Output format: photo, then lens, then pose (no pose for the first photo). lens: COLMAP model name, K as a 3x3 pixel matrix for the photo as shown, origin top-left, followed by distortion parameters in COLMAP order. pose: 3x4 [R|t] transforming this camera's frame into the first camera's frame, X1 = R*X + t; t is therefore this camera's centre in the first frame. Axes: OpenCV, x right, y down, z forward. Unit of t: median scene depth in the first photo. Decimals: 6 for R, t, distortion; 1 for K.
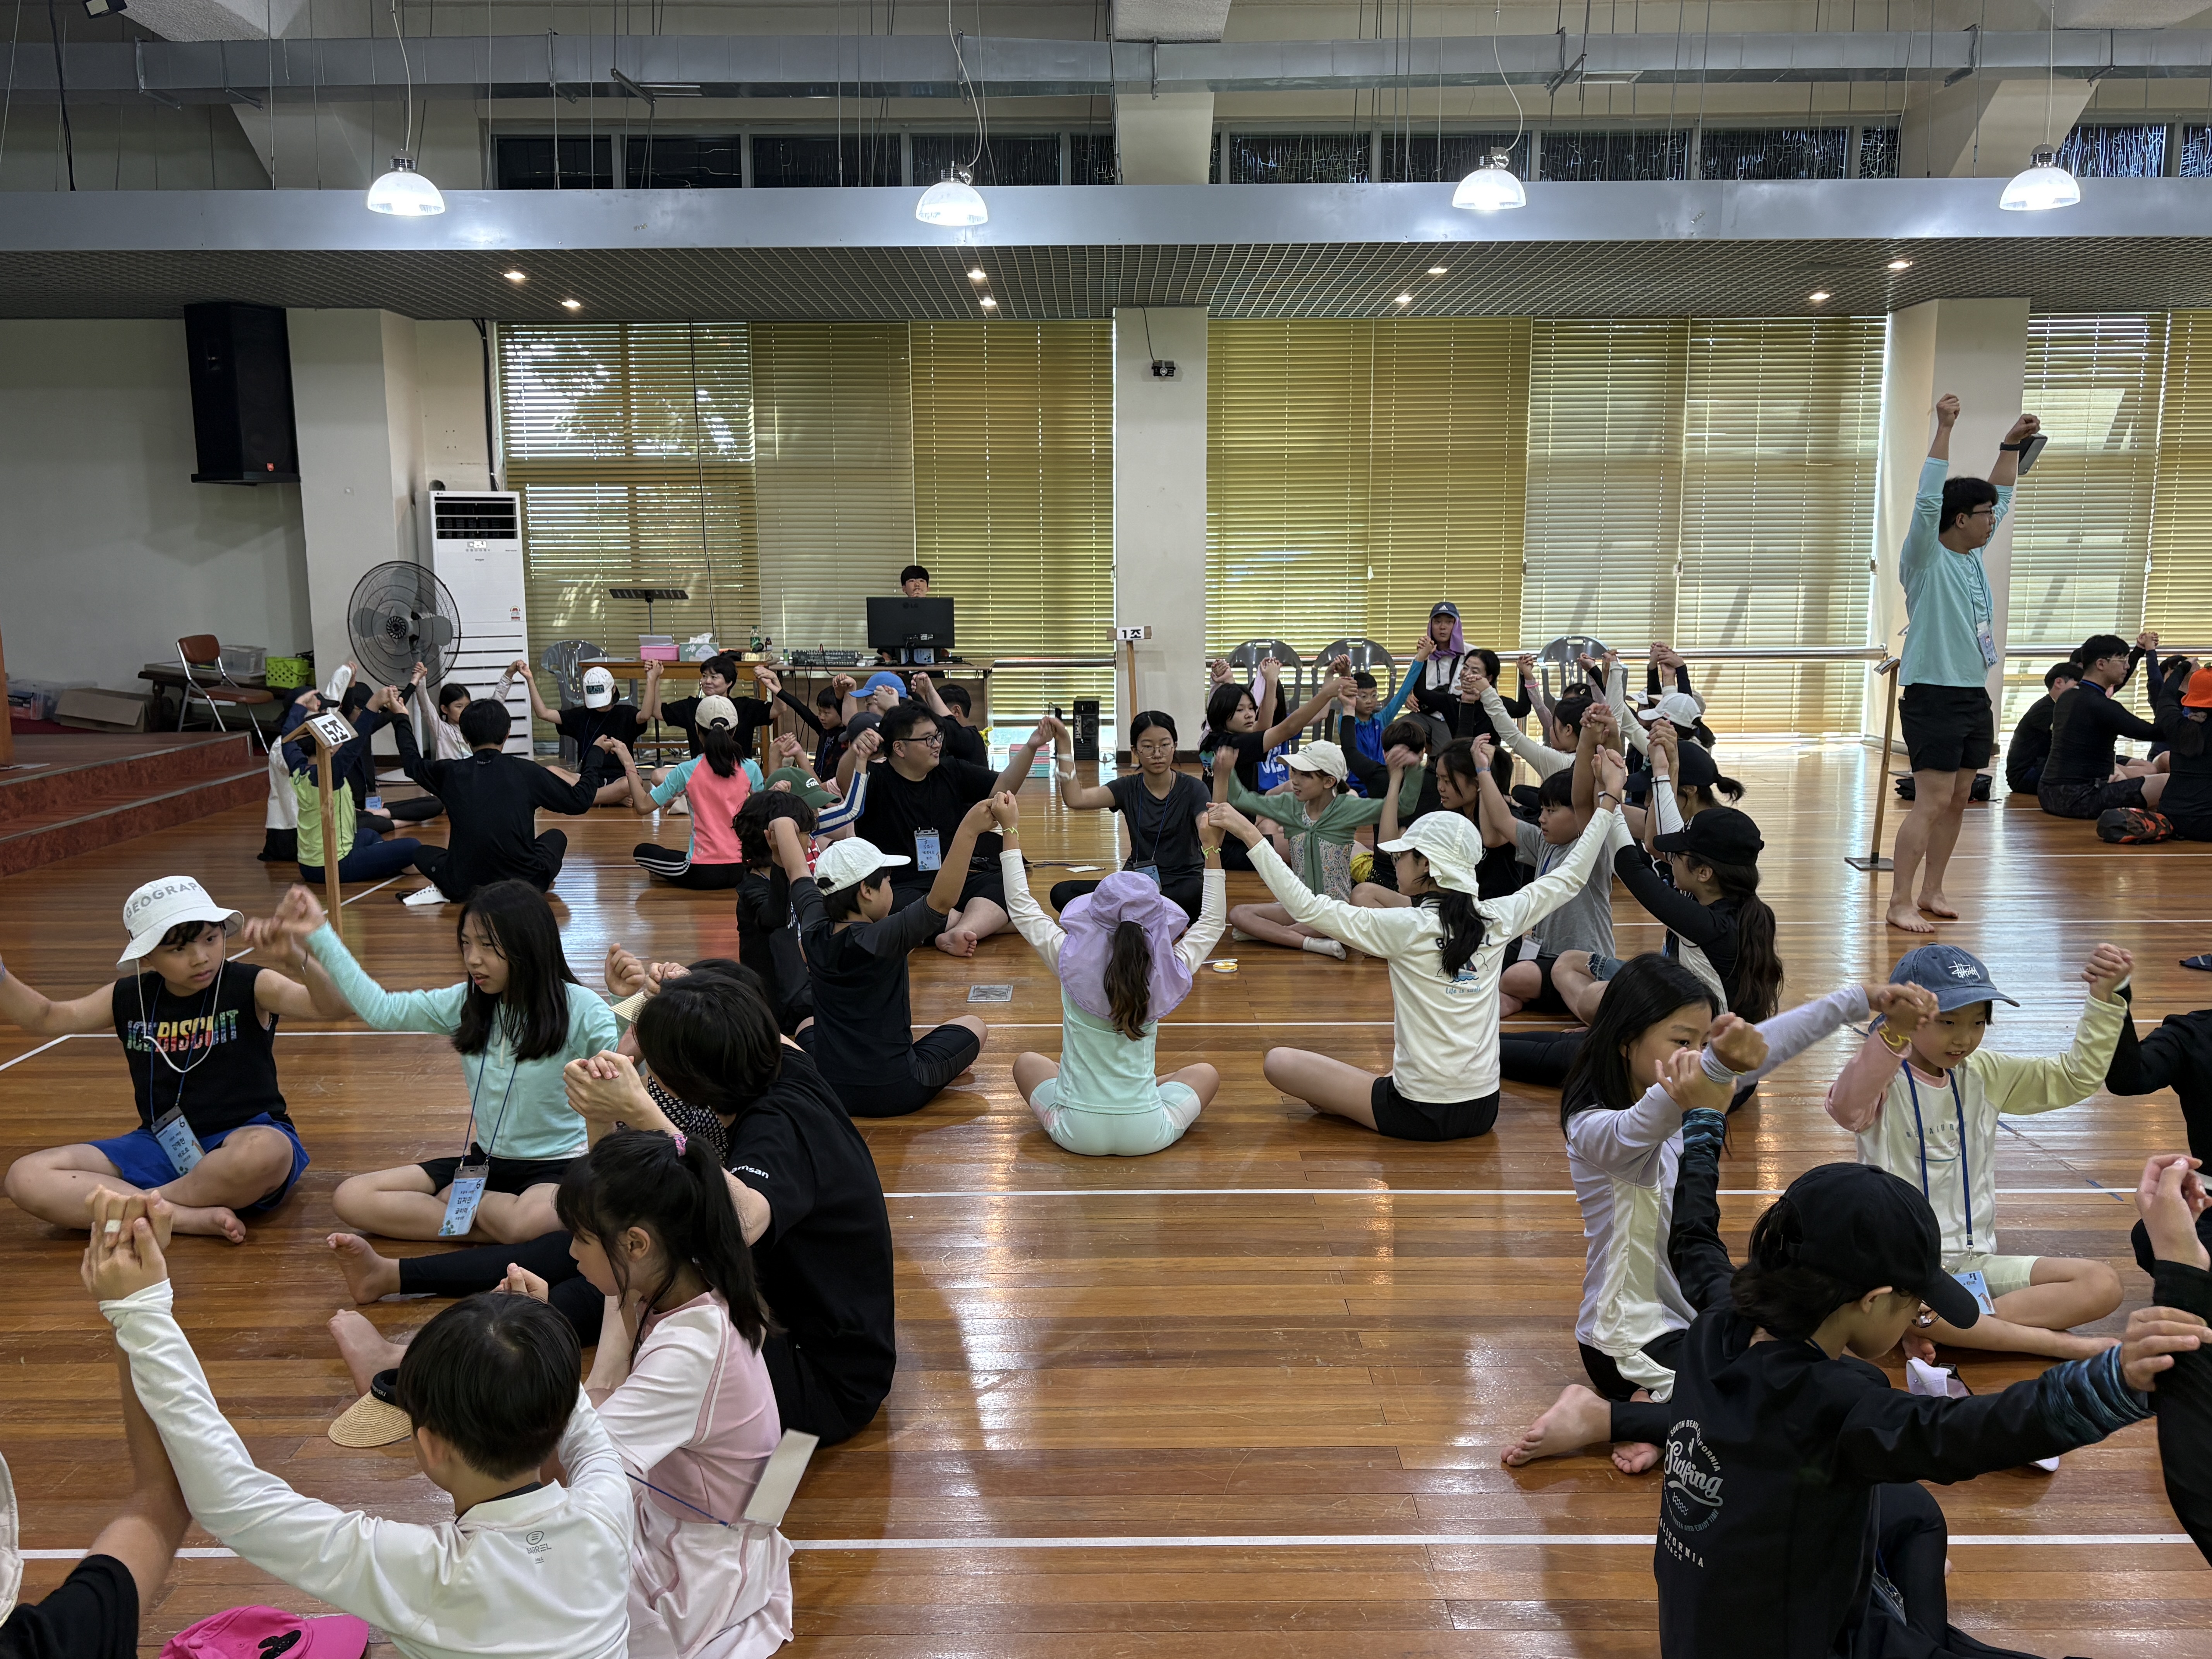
lens RADIAL K [[1853.2, 0, 1079.7], [0, 1853.2, 849.0], [0, 0, 1]] dist [-0.010692, 0.001673]
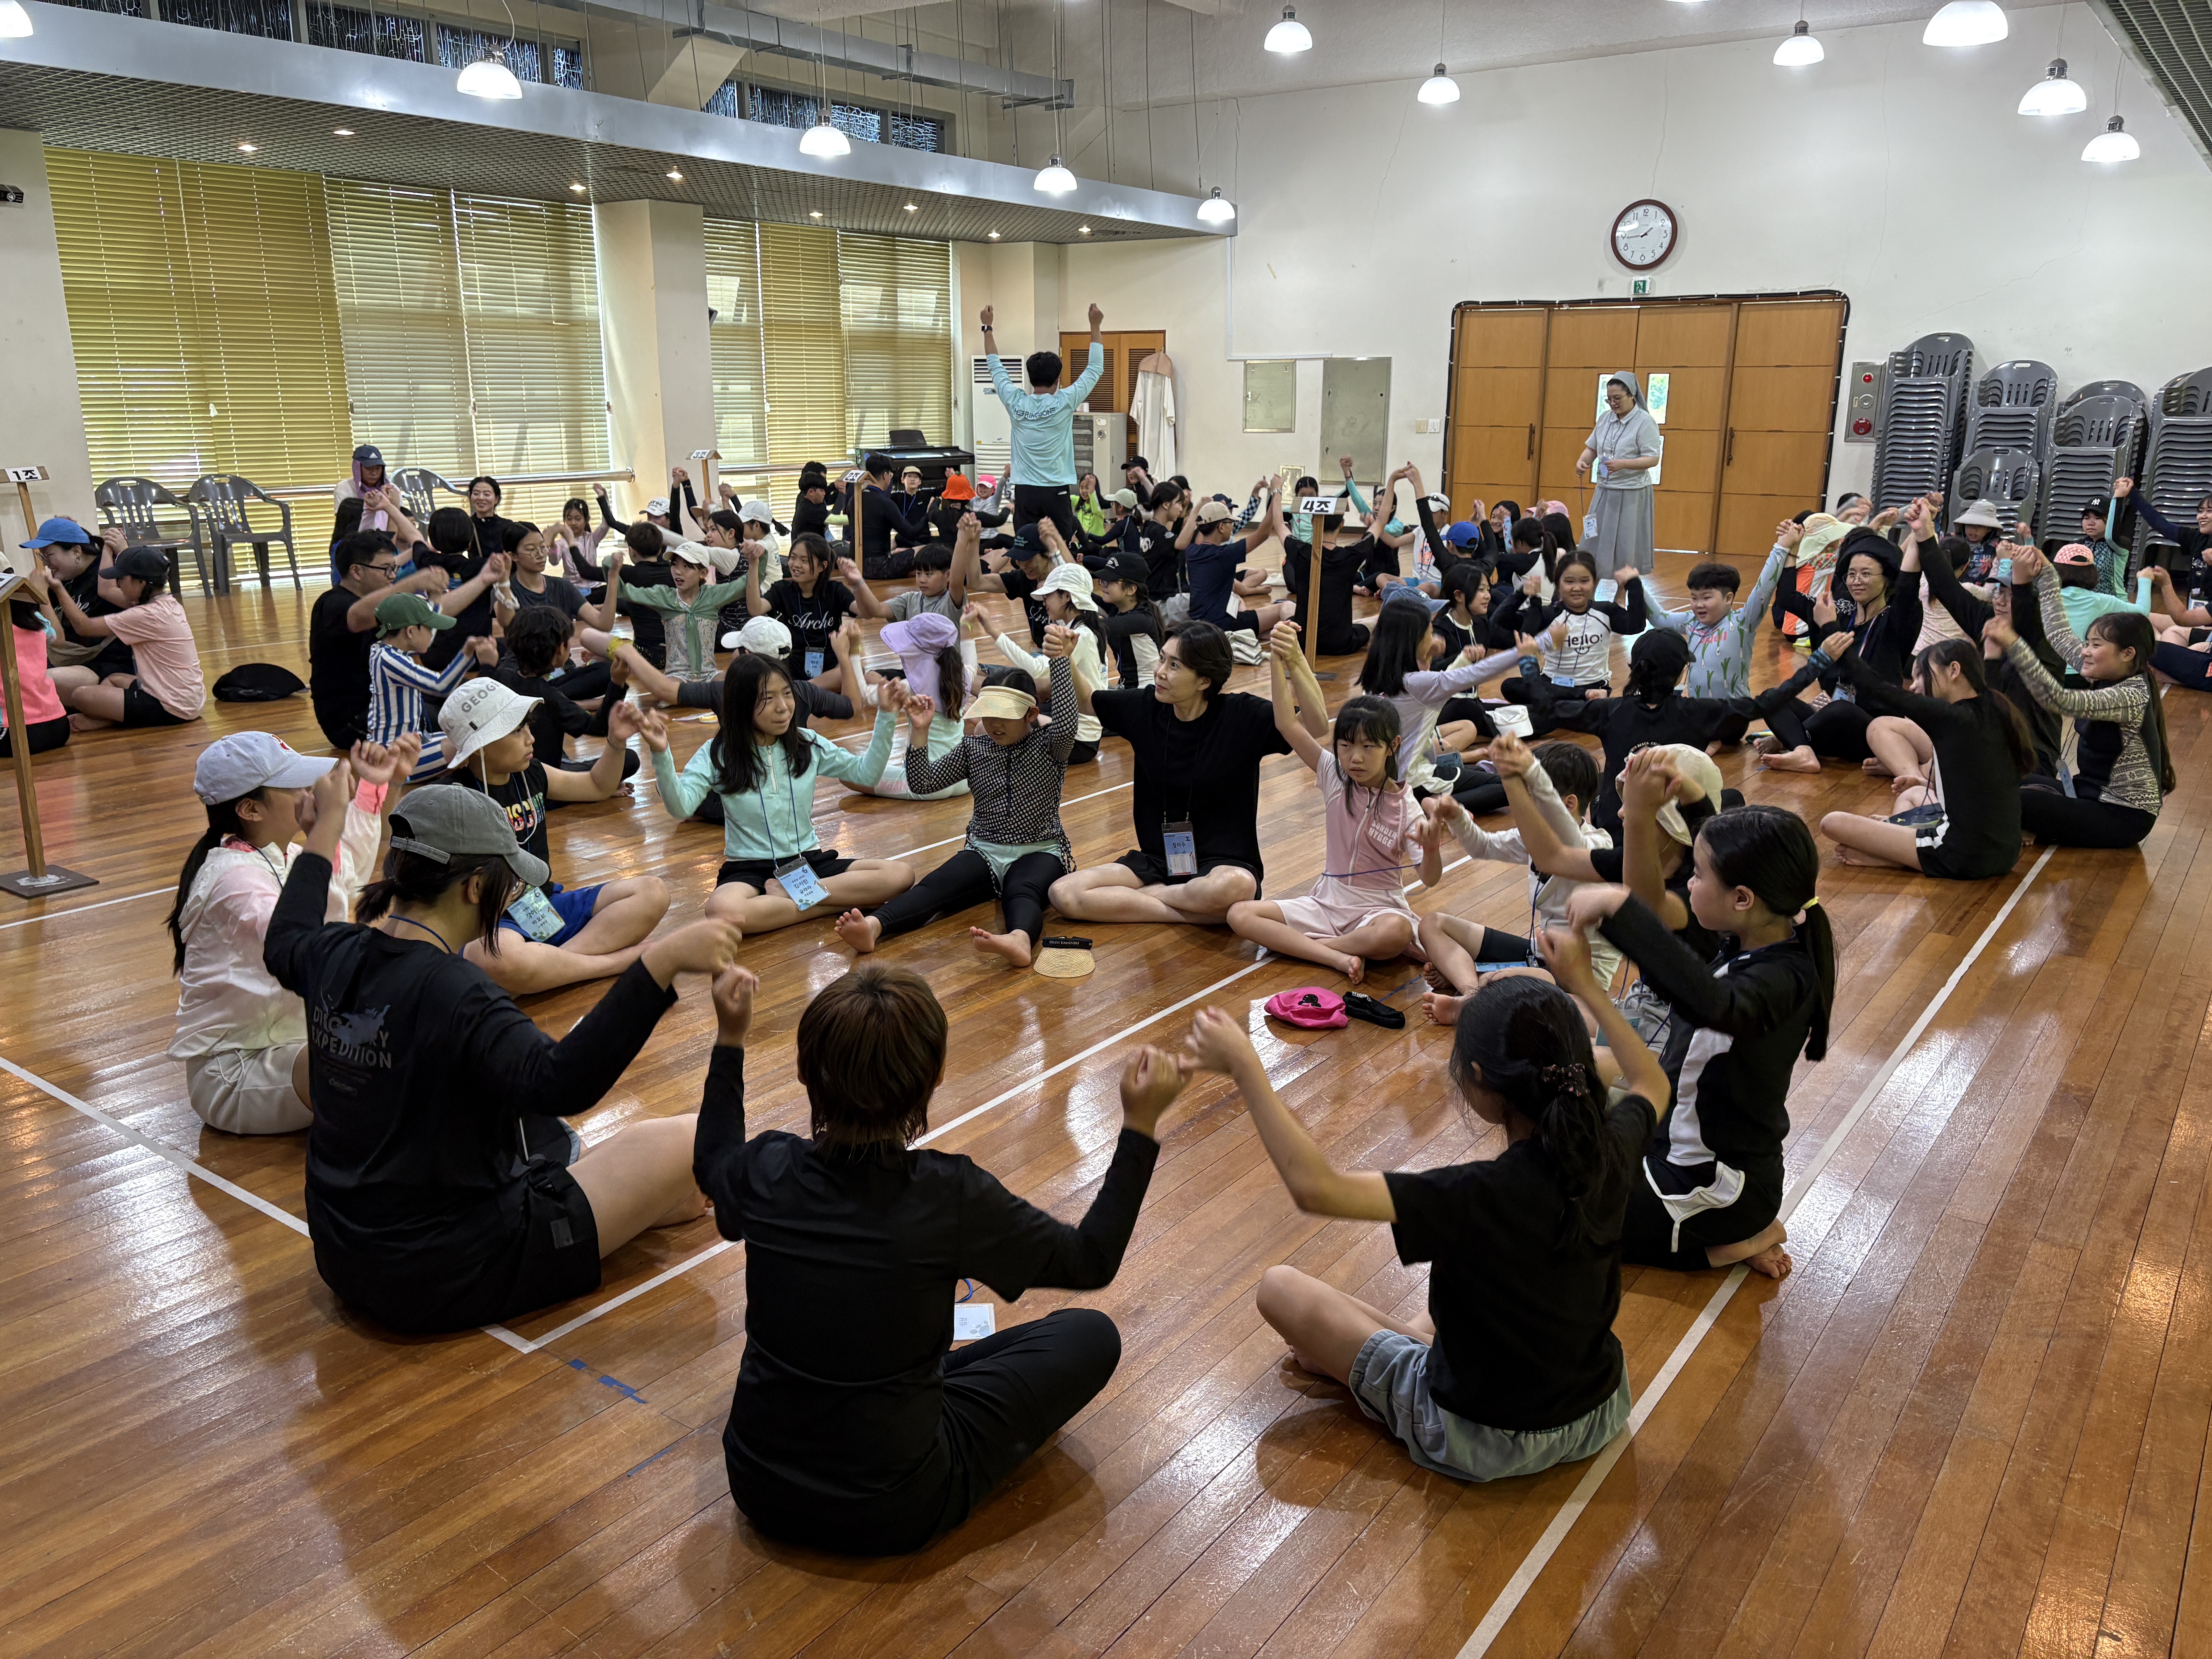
lens RADIAL K [[1661.0, 0, 1095.2], [0, 1661.0, 822.9], [0, 0, 1]] dist [0.022742, -0.022011]
pose [[0.579134, -0.193969, 0.791820, -0.350608], [0.121148, 0.980974, 0.151698, -0.003724], [-0.806180, 0.008074, 0.591615, 0.043216]]
